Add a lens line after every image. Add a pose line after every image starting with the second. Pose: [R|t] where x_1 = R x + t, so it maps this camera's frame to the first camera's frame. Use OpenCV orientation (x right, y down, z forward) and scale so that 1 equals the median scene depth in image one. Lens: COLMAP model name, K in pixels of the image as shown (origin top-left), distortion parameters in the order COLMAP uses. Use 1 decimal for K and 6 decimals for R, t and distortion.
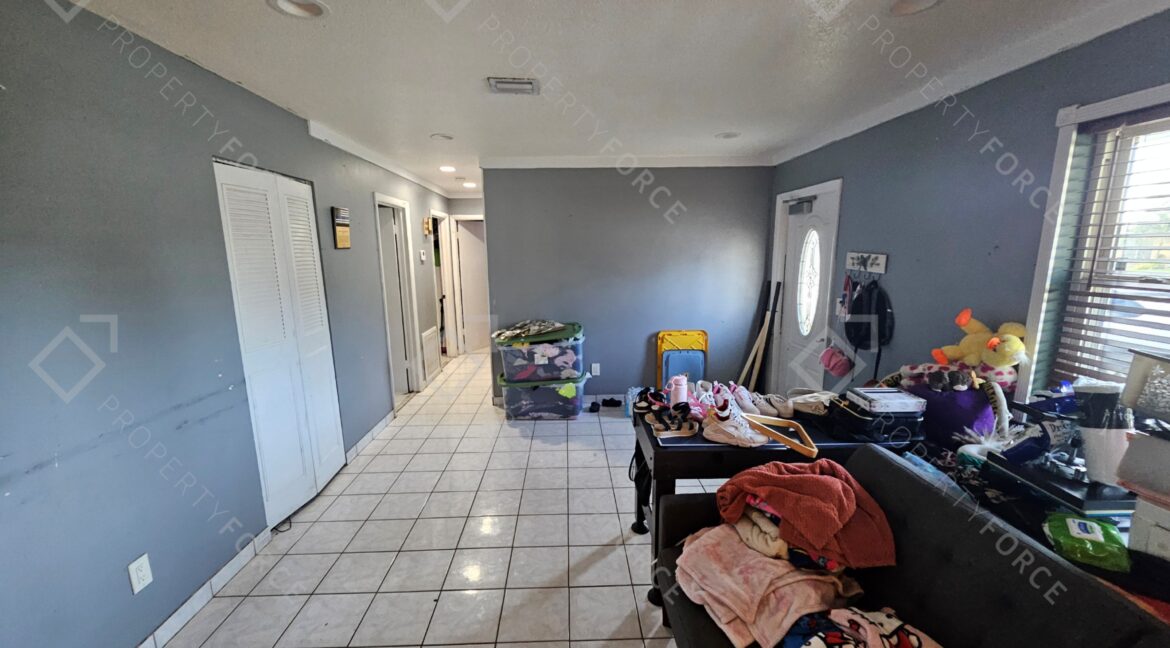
lens RADIAL K [[454.4, 0, 578.6], [0, 454.4, 332.8], [0, 0, 1]] dist [-0.002745, -0.000637]
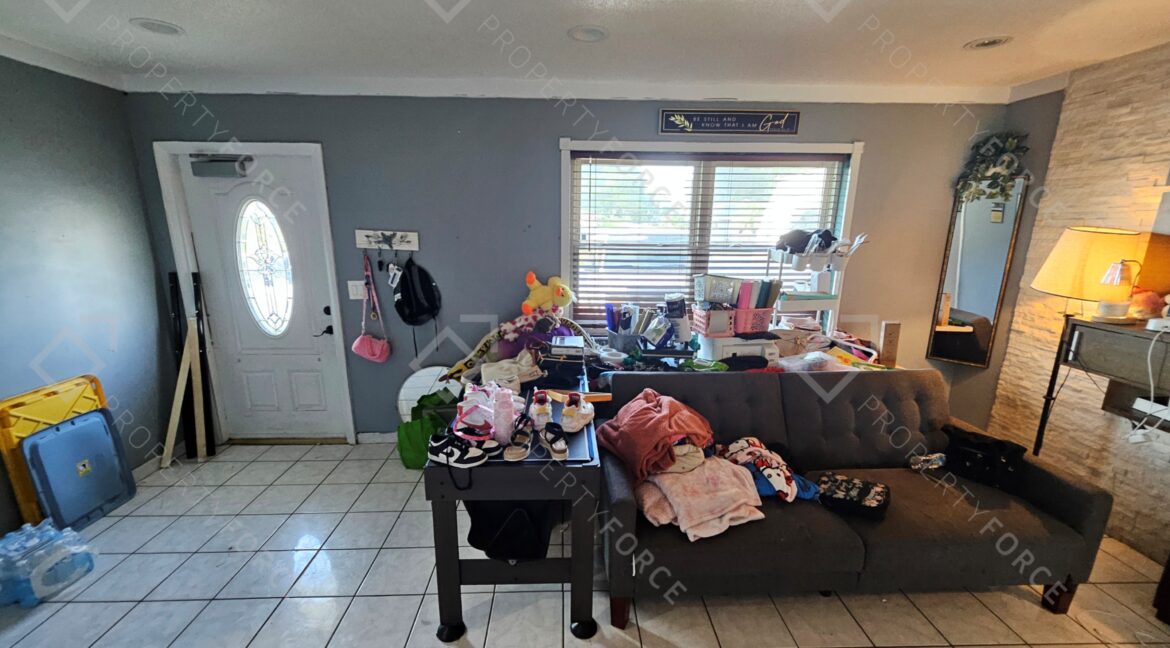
lens RADIAL K [[454.4, 0, 578.6], [0, 454.4, 332.8], [0, 0, 1]] dist [-0.002745, -0.000637]
pose [[-0.001565, -0.217118, 0.976144, -0.356119], [0.174519, 0.961106, 0.214053, -0.097491], [-0.984653, 0.170691, 0.036387, 0.570726]]
